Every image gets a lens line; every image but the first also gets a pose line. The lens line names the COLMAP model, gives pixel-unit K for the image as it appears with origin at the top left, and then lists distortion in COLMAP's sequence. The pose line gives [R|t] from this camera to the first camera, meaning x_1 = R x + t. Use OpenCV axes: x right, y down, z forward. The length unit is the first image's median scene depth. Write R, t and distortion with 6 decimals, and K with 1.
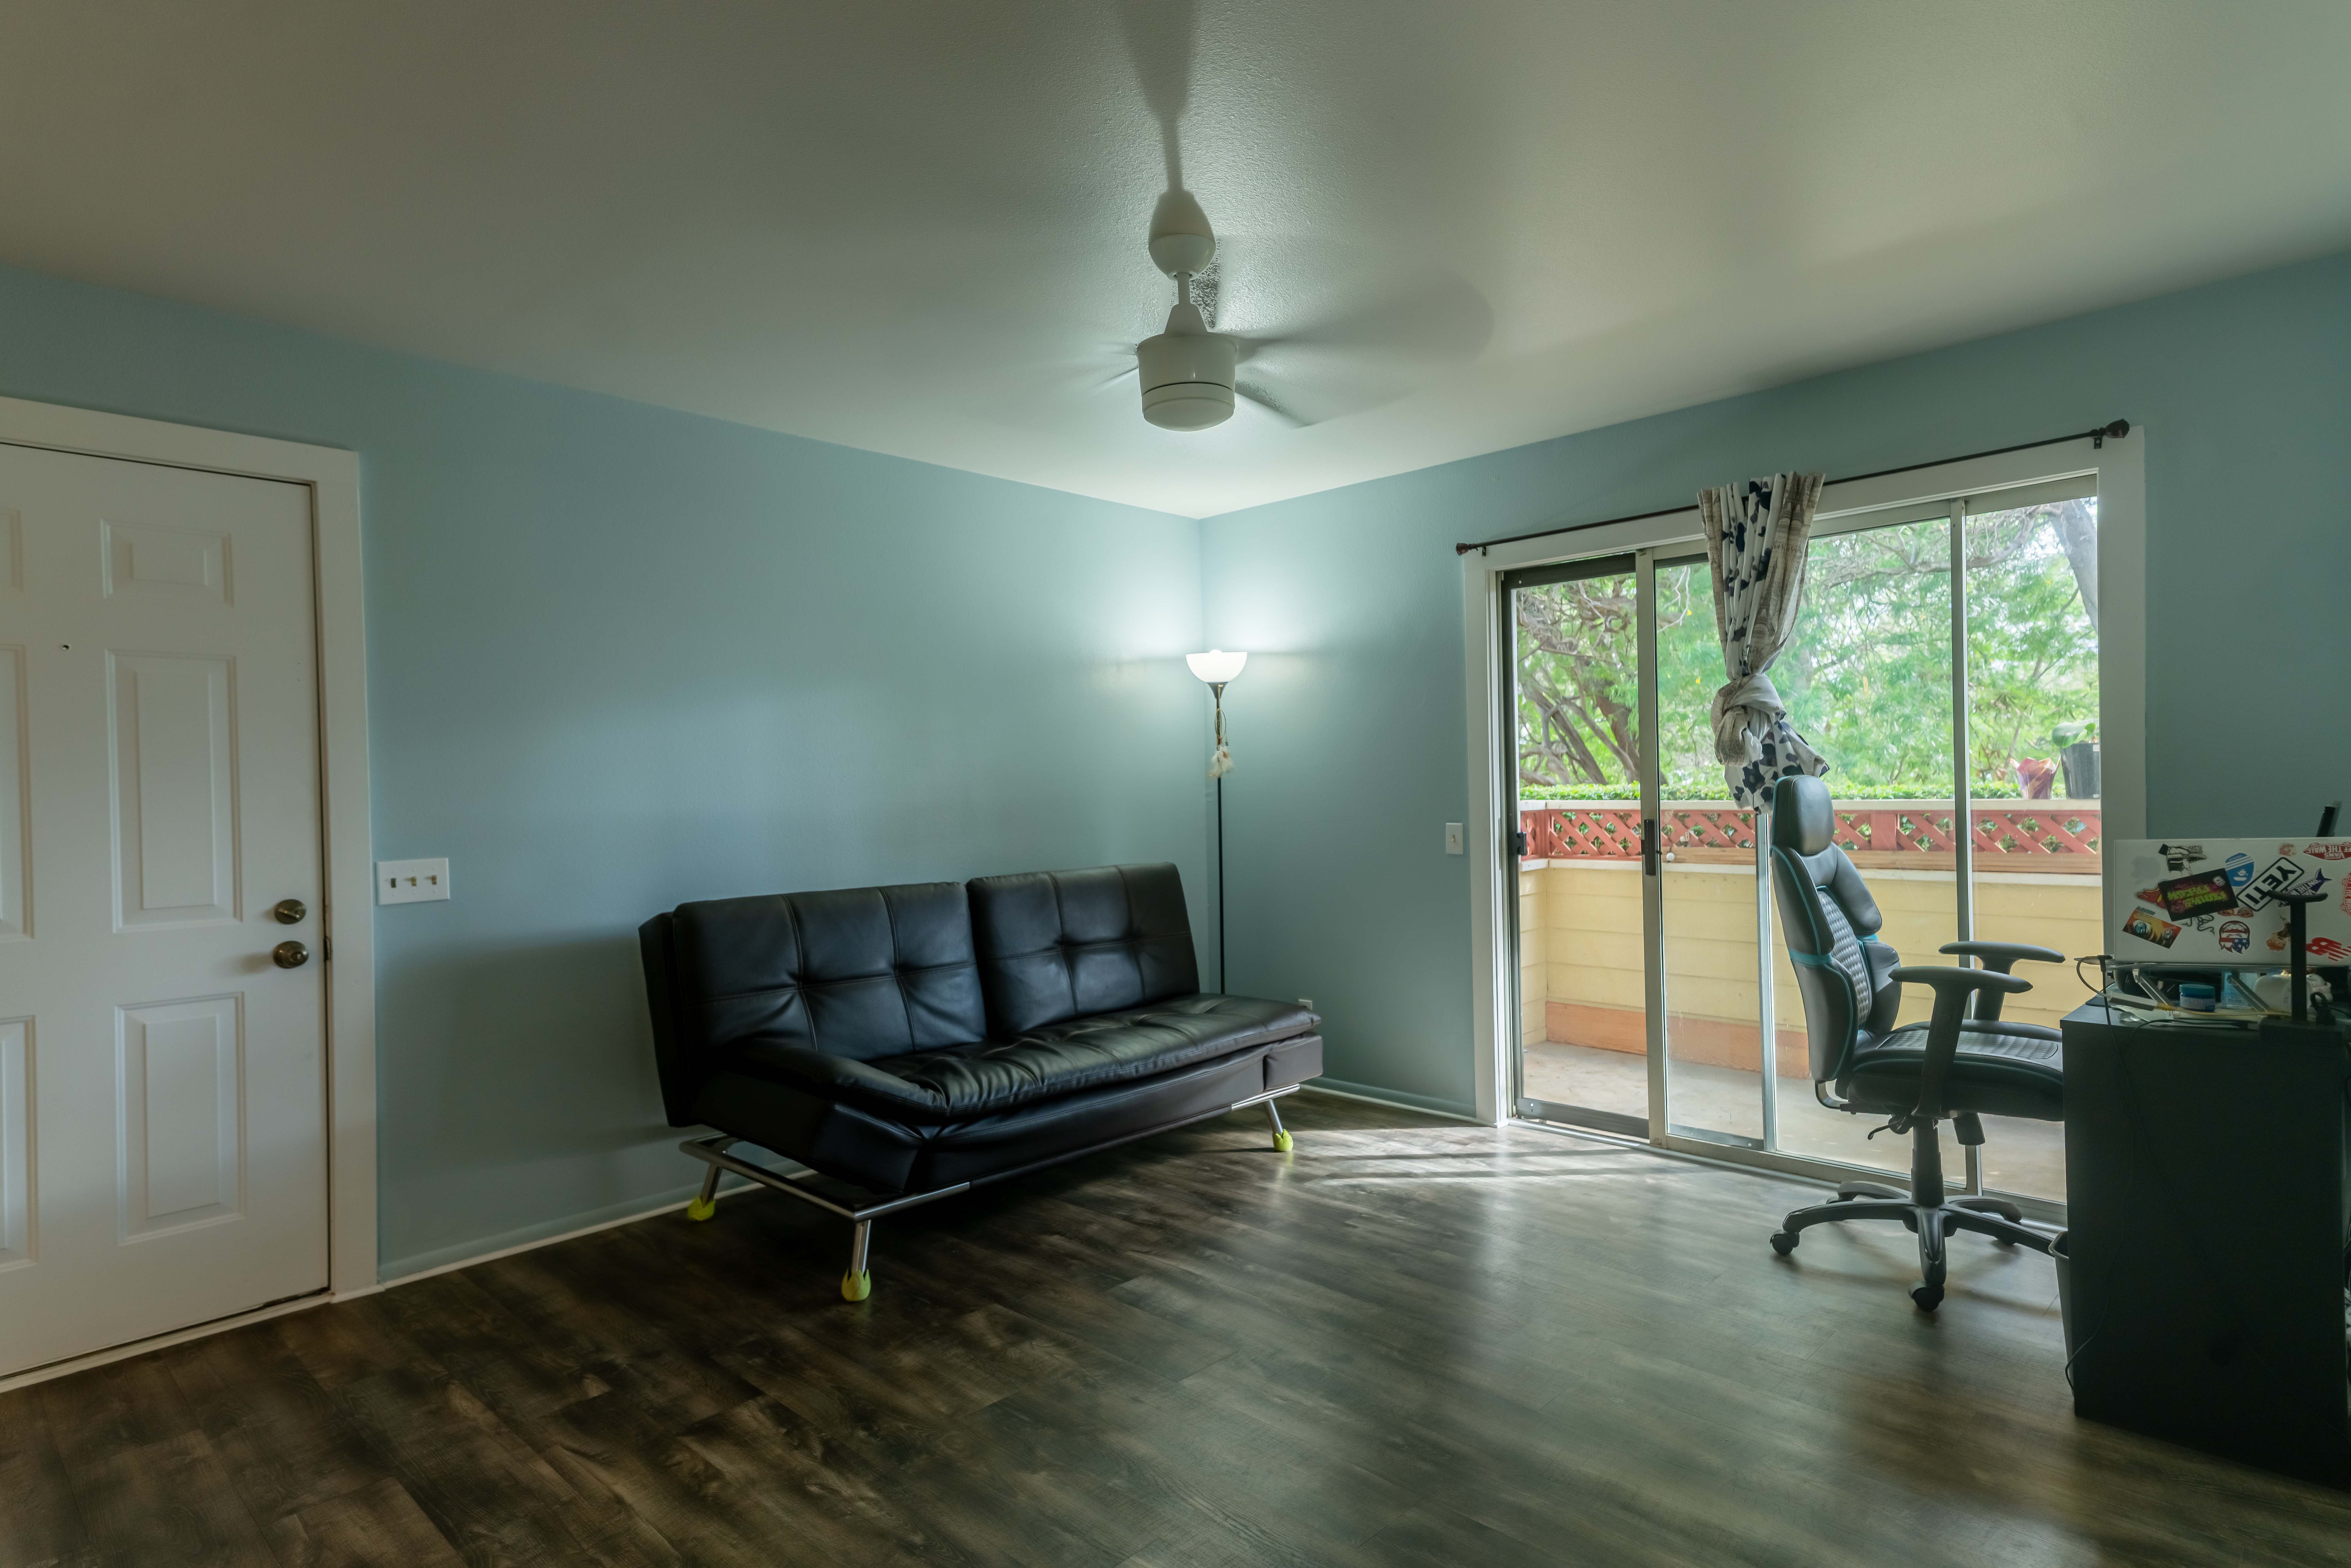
lens RADIAL K [[1209.0, 0, 1185.4], [0, 1209.0, 801.7], [0, 0, 1]] dist [0.023312, -0.000048]
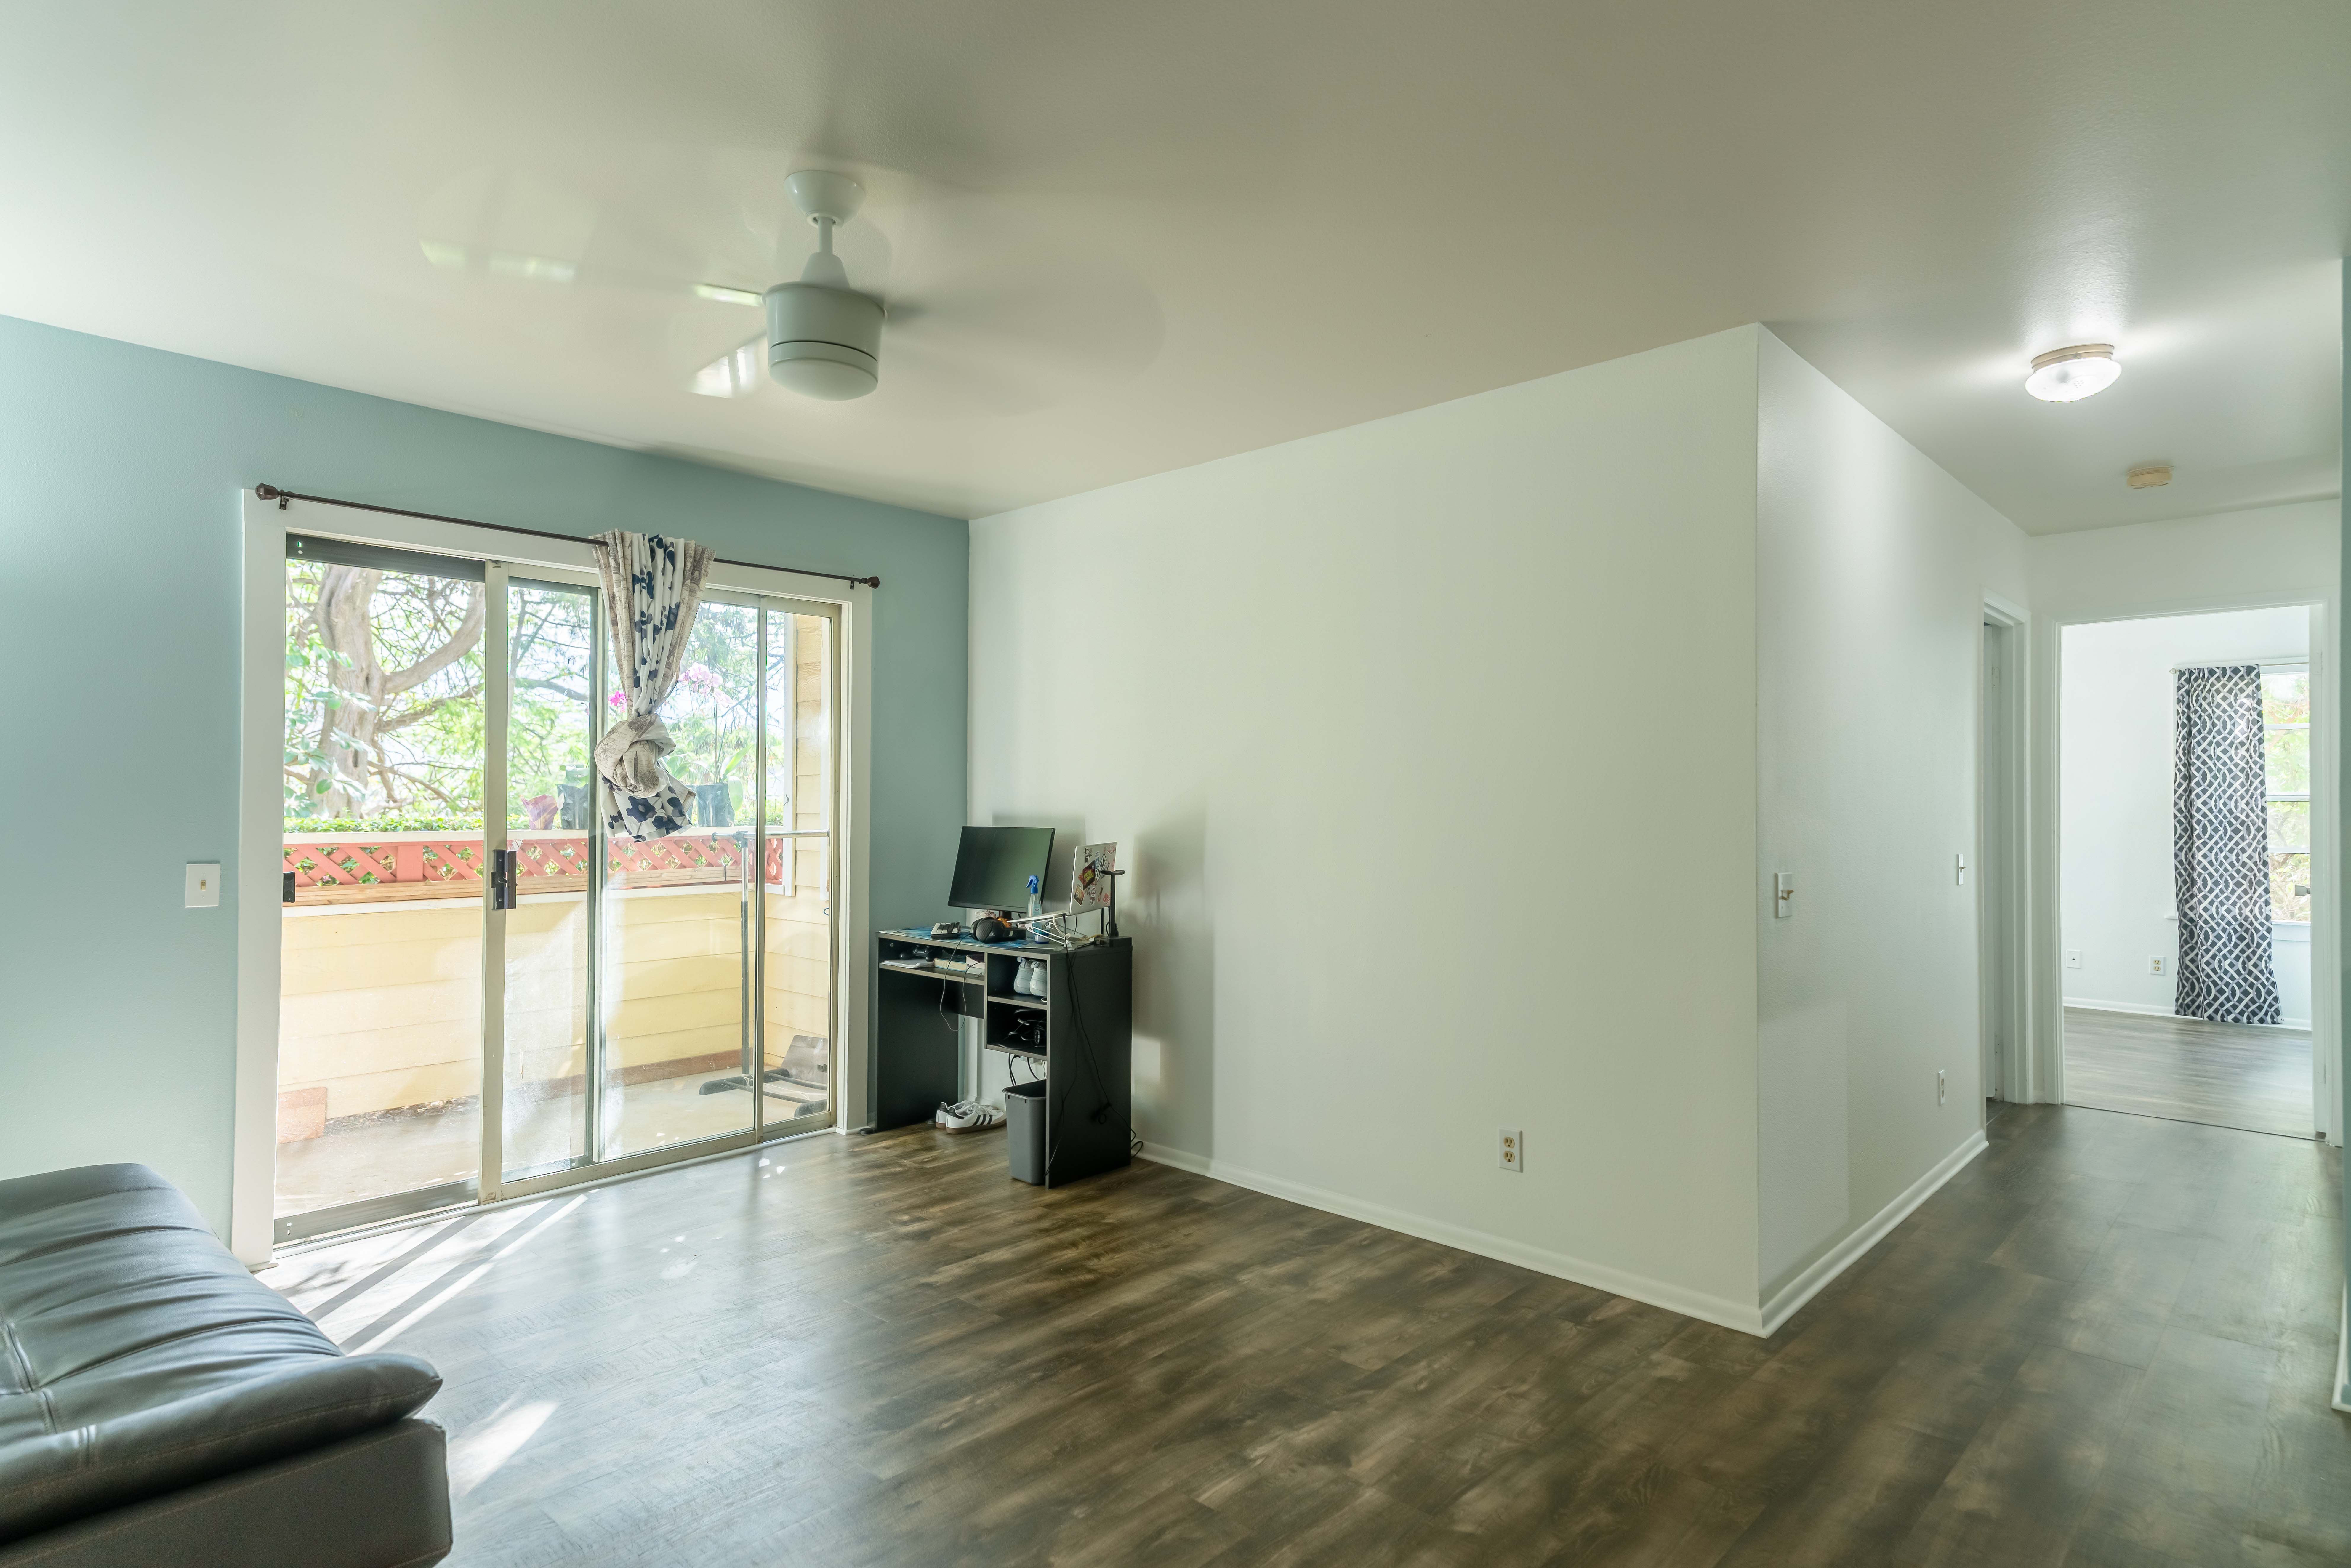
lens RADIAL K [[1209.1, 0, 1186.2], [0, 1209.1, 823.7], [0, 0, 1]] dist [0.023312, -0.000048]
pose [[0.014508, 0.003662, 0.999888, -0.612745], [0.012329, 0.999917, -0.003841, 0.004408], [-0.999819, 0.012384, 0.014461, 0.510010]]
